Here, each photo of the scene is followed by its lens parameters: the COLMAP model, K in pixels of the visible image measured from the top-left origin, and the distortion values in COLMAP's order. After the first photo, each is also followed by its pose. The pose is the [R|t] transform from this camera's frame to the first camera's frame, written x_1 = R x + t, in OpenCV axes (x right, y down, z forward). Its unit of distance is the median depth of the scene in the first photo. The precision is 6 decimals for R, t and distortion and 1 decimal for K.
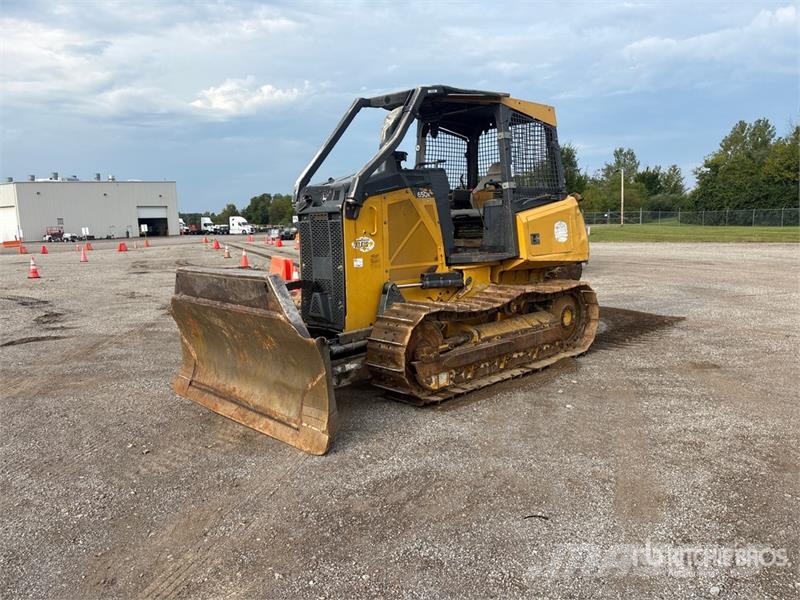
lens RADIAL K [[614.8, 0, 393.3], [0, 614.8, 312.8], [0, 0, 1]] dist [0.024164, 0.000879]
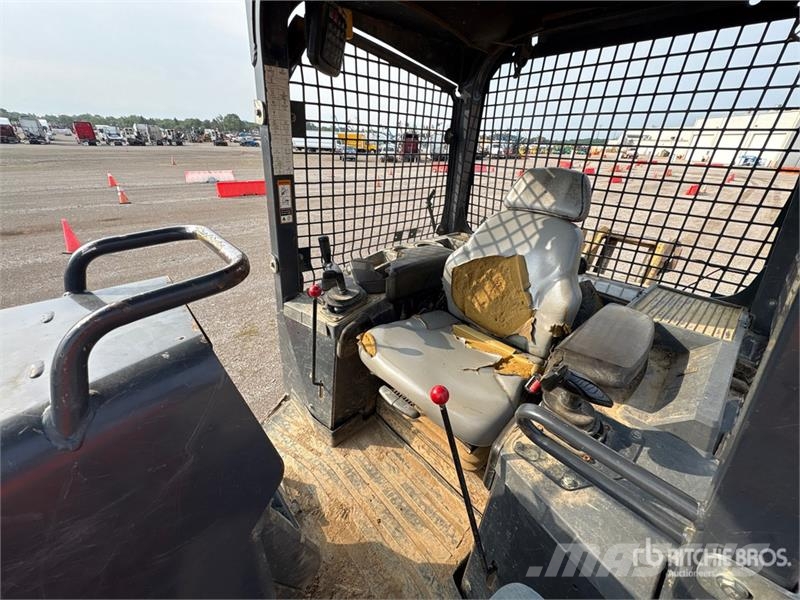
lens RADIAL K [[320.3, 0, 402.8], [0, 320.3, 300.0], [0, 0, 1]] dist [0.001123, -0.000163]
pose [[0.997755, 0.066829, 0.004443, 0.104795], [-0.065083, 0.951748, 0.299901, -0.237288], [0.015814, -0.299516, 0.953960, 0.850710]]
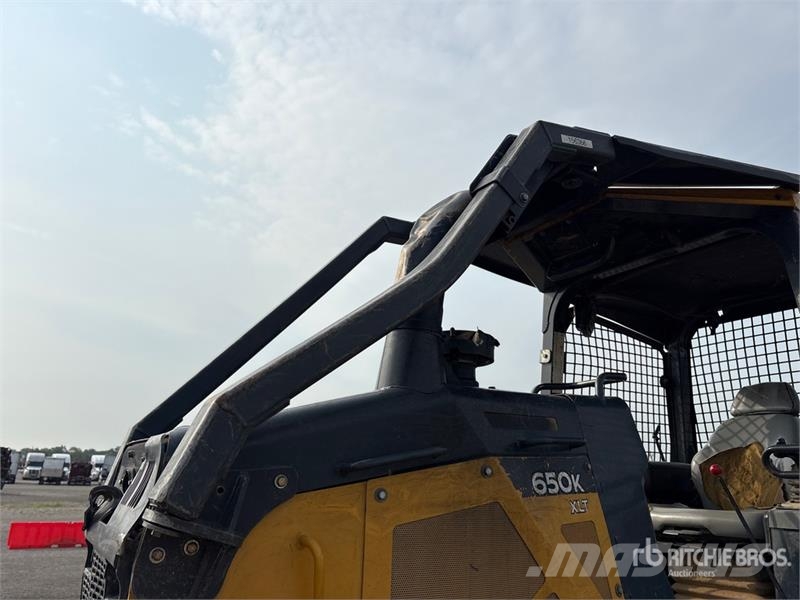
lens RADIAL K [[601.0, 0, 400.0], [0, 601.0, 300.0], [0, 0, 1]] dist [0.038045, -0.032107]
pose [[0.974776, -0.015361, -0.222655, 0.034953], [-0.079587, 0.908117, -0.411083, -0.126992], [0.208511, 0.418434, 0.883989, 0.604847]]
